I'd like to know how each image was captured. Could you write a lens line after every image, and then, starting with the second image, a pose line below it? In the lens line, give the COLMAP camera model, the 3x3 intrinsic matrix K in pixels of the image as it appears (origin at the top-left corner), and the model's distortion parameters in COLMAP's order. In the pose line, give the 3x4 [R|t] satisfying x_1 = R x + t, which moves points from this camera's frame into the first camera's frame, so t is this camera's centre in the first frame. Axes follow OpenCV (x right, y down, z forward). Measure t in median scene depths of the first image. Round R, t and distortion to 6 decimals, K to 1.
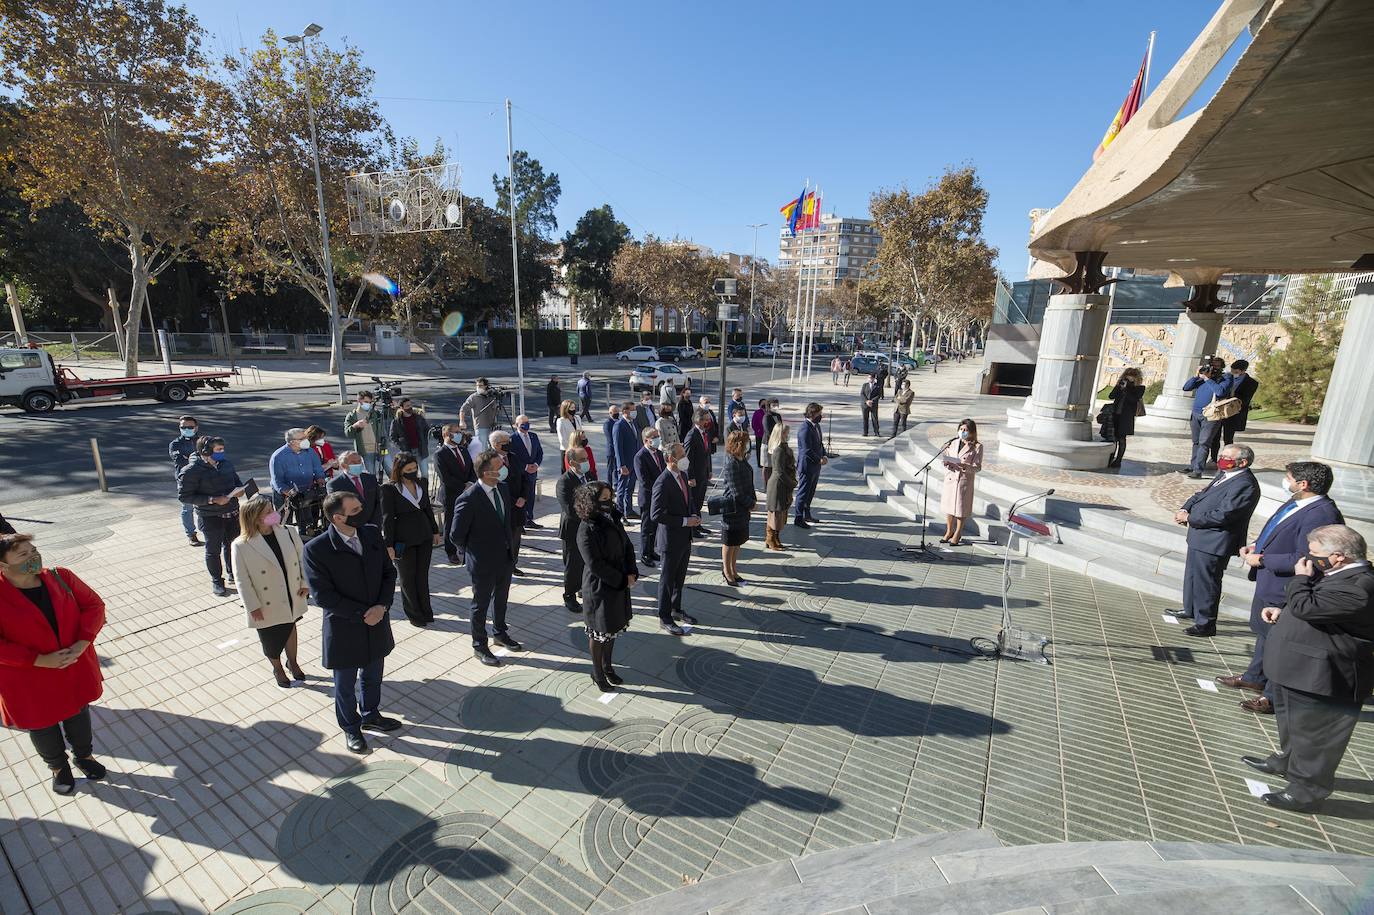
lens RADIAL K [[567.7, 0, 696.1], [0, 567.7, 461.6], [0, 0, 1]] dist [0.000273, -0.001658]
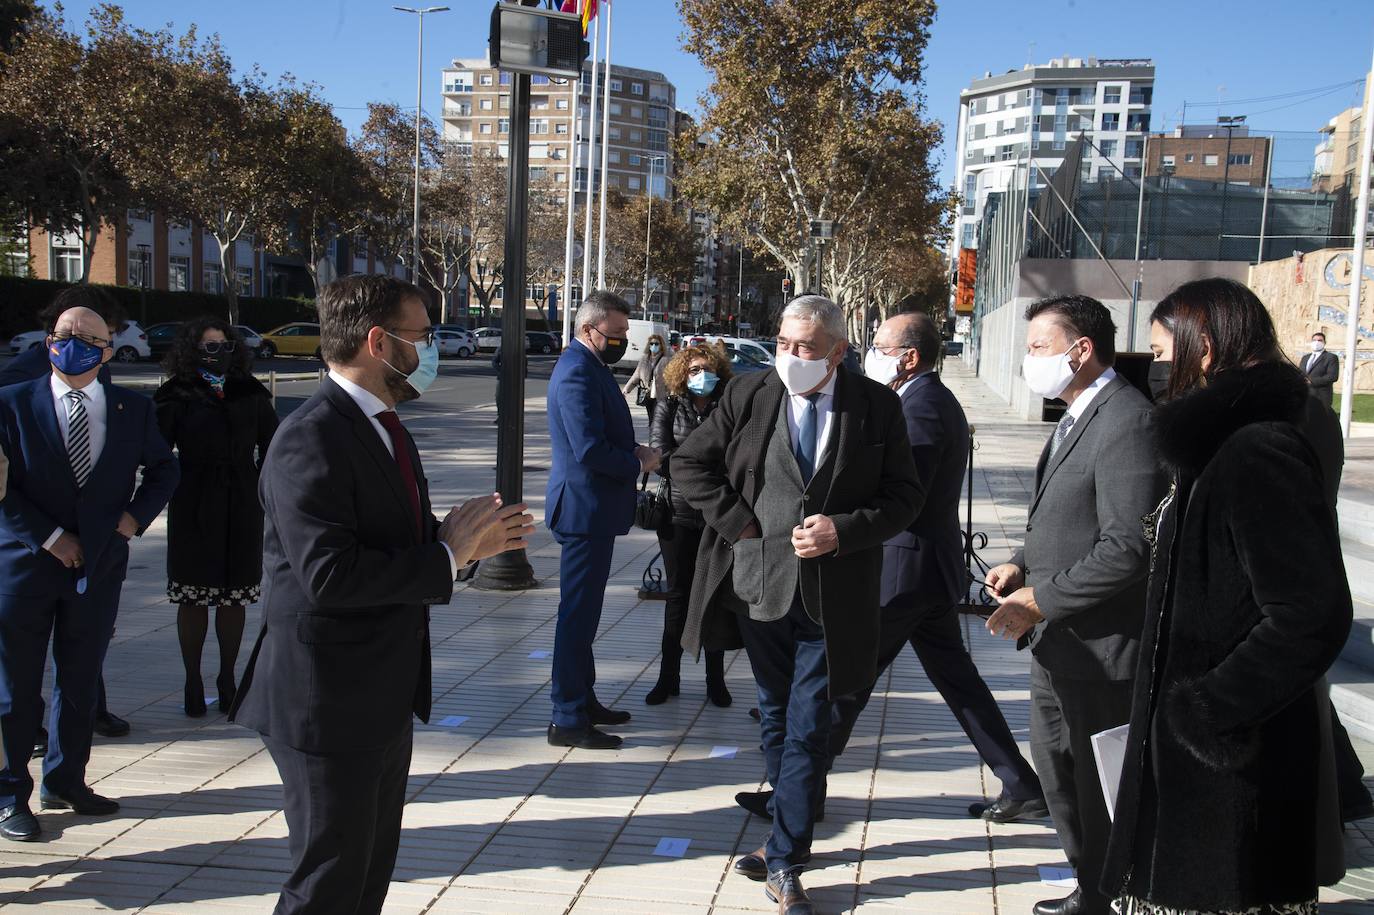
lens RADIAL K [[1322.4, 0, 699.7], [0, 1322.4, 454.8], [0, 0, 1]] dist [0.083666, 0.000000]
pose [[0.943901, -0.023743, 0.329375, -0.027790], [0.063886, 0.991698, -0.111593, -0.004248], [-0.323991, 0.126375, 0.937582, 0.163236]]
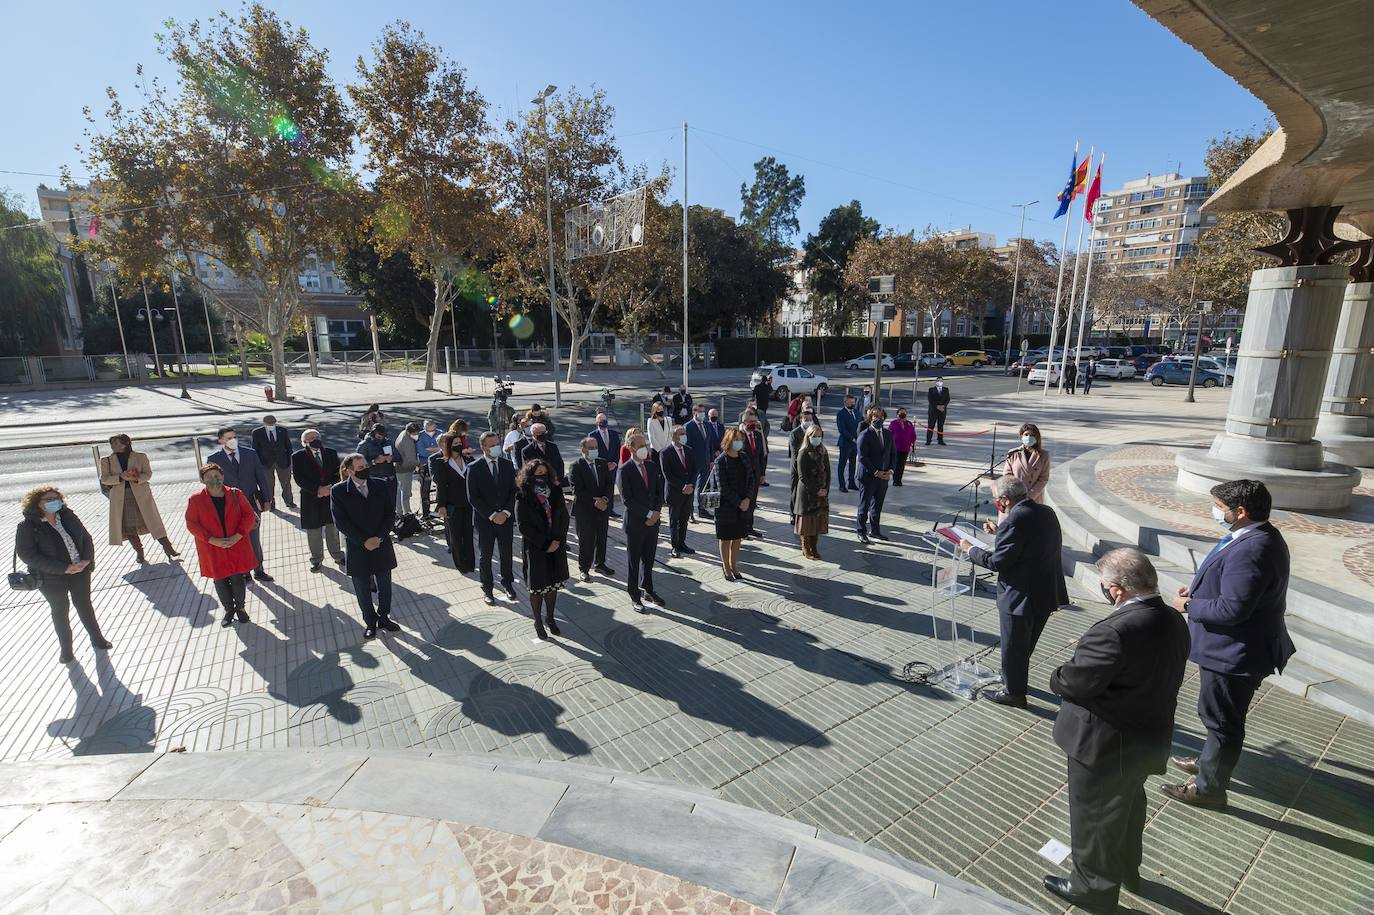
lens RADIAL K [[621.4, 0, 684.9], [0, 621.4, 457.6], [0, 0, 1]] dist [0.000376, 0.001007]
pose [[0.906562, 0.051238, -0.418950, 0.074839], [-0.066796, 0.997512, -0.022542, 0.004138], [0.416753, 0.048420, 0.907729, -0.007657]]
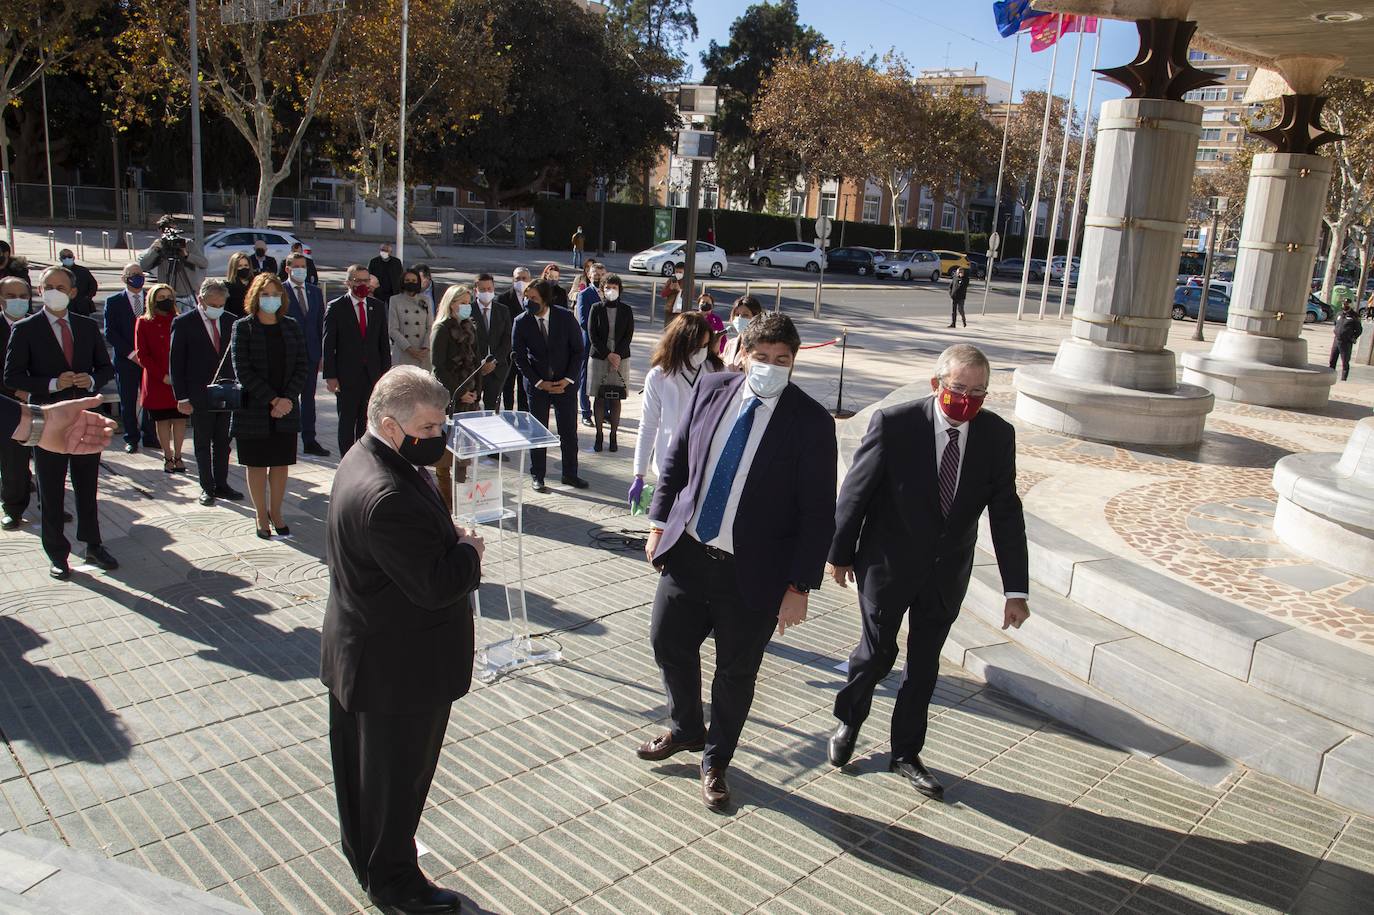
lens RADIAL K [[1049.1, 0, 758.8], [0, 1049.1, 450.2], [0, 0, 1]] dist [-0.088607, 0.030815]
pose [[0.975157, 0.094021, -0.200574, 0.130854], [-0.097714, 0.995178, -0.008570, 0.013702], [0.198801, 0.027956, 0.979641, 0.009002]]
